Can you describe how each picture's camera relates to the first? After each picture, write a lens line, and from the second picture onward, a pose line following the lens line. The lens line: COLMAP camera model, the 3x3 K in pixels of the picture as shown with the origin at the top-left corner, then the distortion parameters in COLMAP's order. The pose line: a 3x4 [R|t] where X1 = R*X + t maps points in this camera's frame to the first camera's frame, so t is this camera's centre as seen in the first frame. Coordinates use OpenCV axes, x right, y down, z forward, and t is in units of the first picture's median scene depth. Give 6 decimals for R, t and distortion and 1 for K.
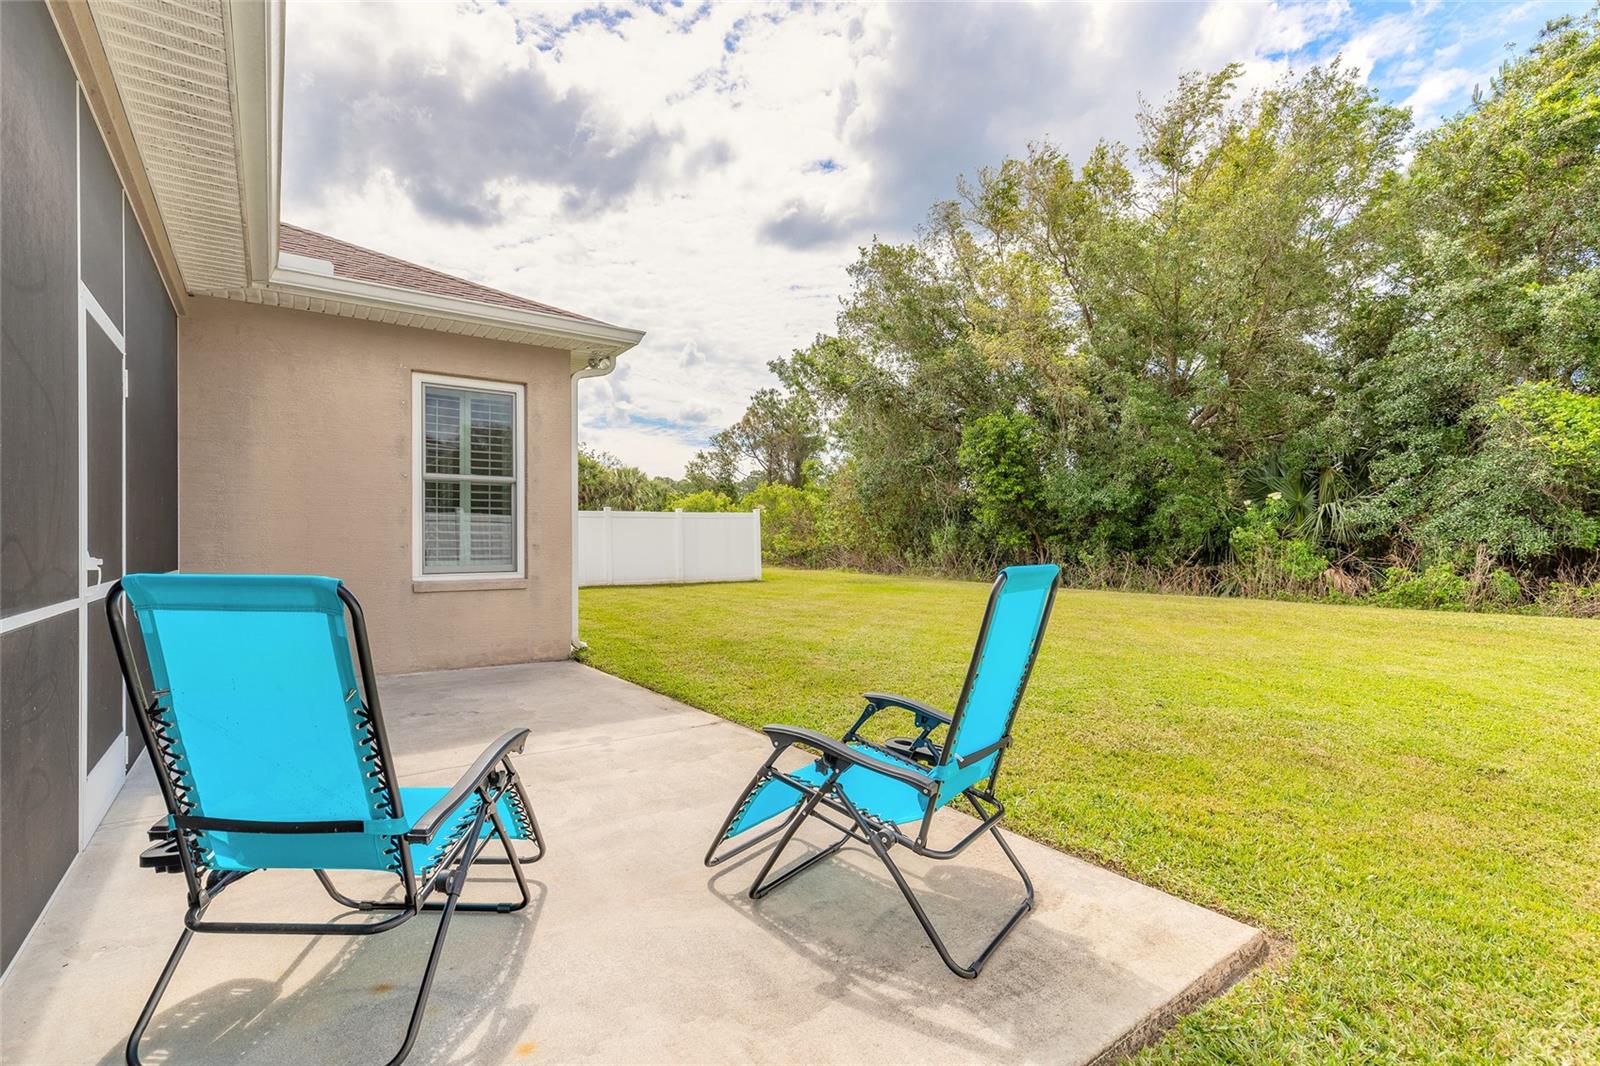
lens RADIAL K [[727.5, 0, 800.0], [0, 727.5, 533.0], [0, 0, 1]] dist [0.009128, -0.000168]
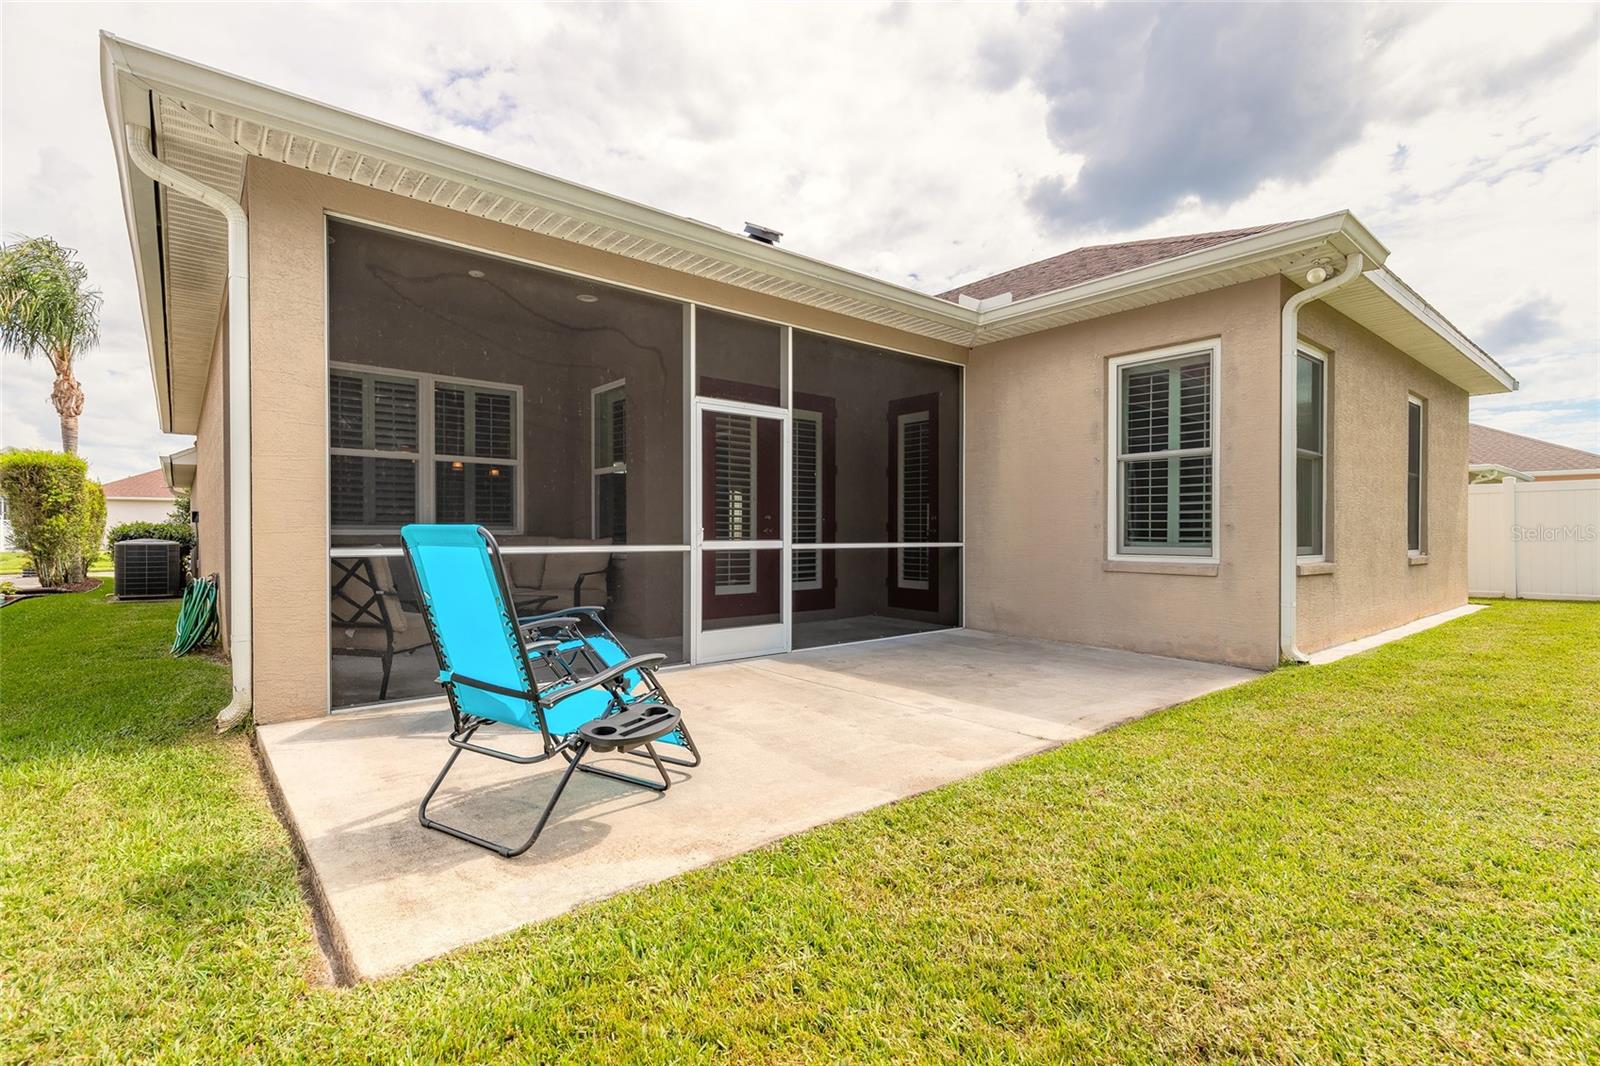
lens RADIAL K [[732.1, 0, 779.4], [0, 732.1, 535.4], [0, 0, 1]] dist [0.022782, 0.000061]
pose [[0.058208, 0.009742, -0.998257, 0.699061], [0.008663, 0.999910, 0.010263, 0.022638], [0.998267, -0.009246, 0.058118, 0.671504]]
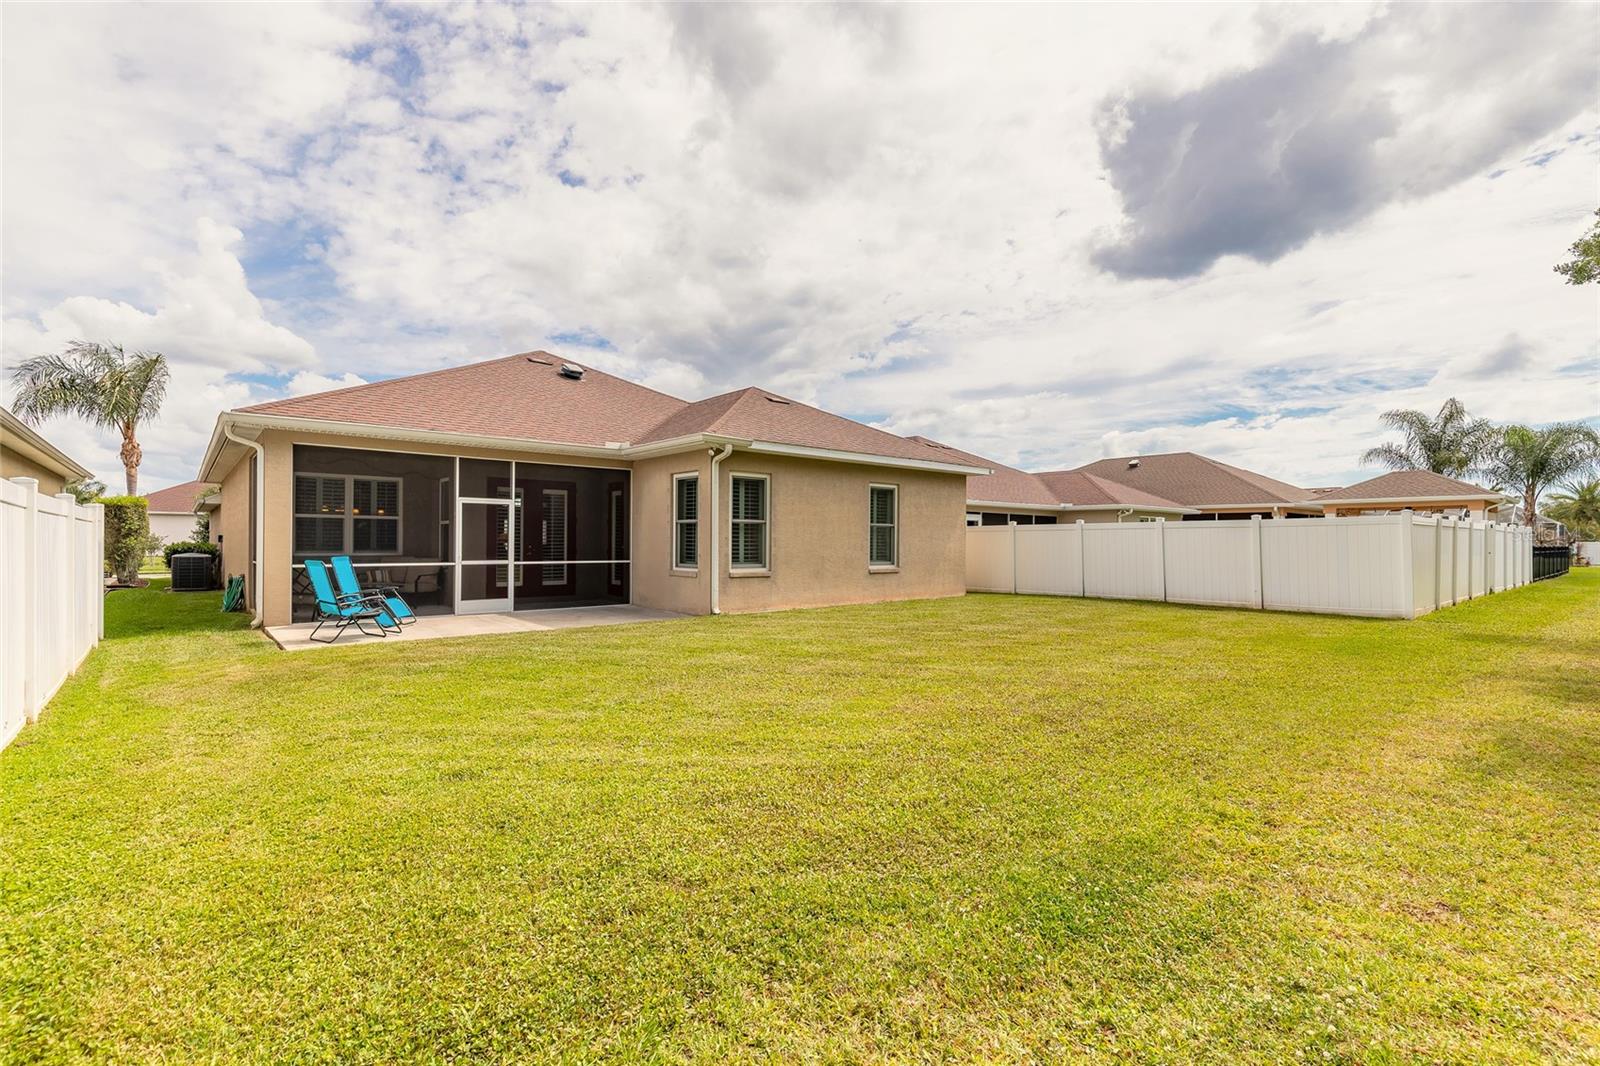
lens RADIAL K [[726.9, 0, 795.8], [0, 726.9, 538.4], [0, 0, 1]] dist [0.003799, 0.000160]
pose [[0.082159, 0.002296, -0.996617, 2.399353], [0.003064, 0.999992, 0.002557, -0.047718], [0.996615, -0.003264, 0.082151, 1.696515]]
